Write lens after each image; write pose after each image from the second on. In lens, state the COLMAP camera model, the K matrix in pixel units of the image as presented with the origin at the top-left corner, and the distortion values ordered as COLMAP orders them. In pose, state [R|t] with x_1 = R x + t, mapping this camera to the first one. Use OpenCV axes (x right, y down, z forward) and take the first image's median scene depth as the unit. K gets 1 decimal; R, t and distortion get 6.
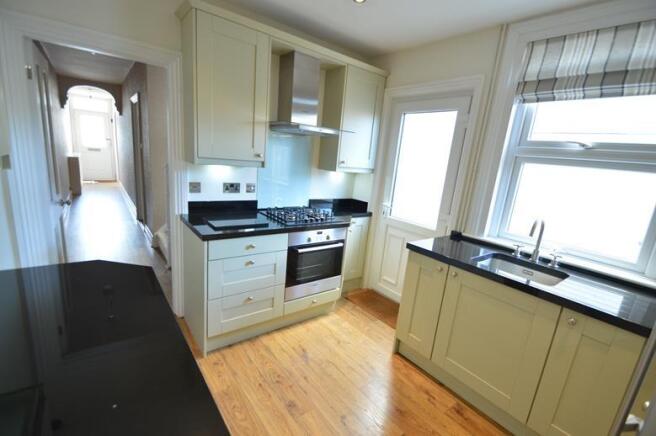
lens RADIAL K [[293.0, 0, 328.9], [0, 293.0, 219.2], [0, 0, 1]] dist [-0.018954, -0.001804]
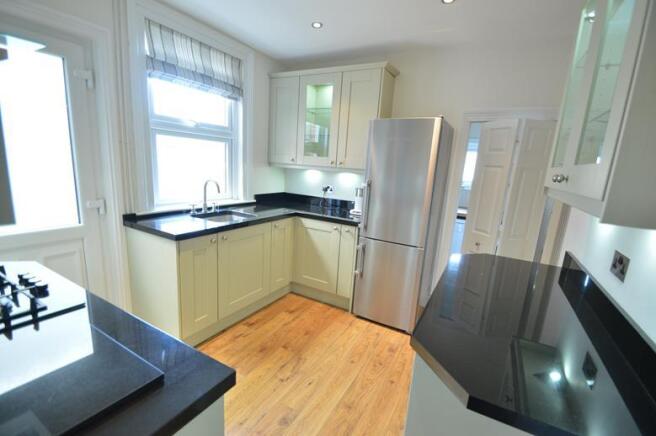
lens RADIAL K [[293.0, 0, 329.5], [0, 293.0, 222.3], [0, 0, 1]] dist [-0.018954, -0.001804]
pose [[-0.376825, -0.299704, 0.876459, -0.739677], [0.097472, 0.928126, 0.359278, -0.249644], [-0.921142, 0.220815, -0.320529, 0.939704]]
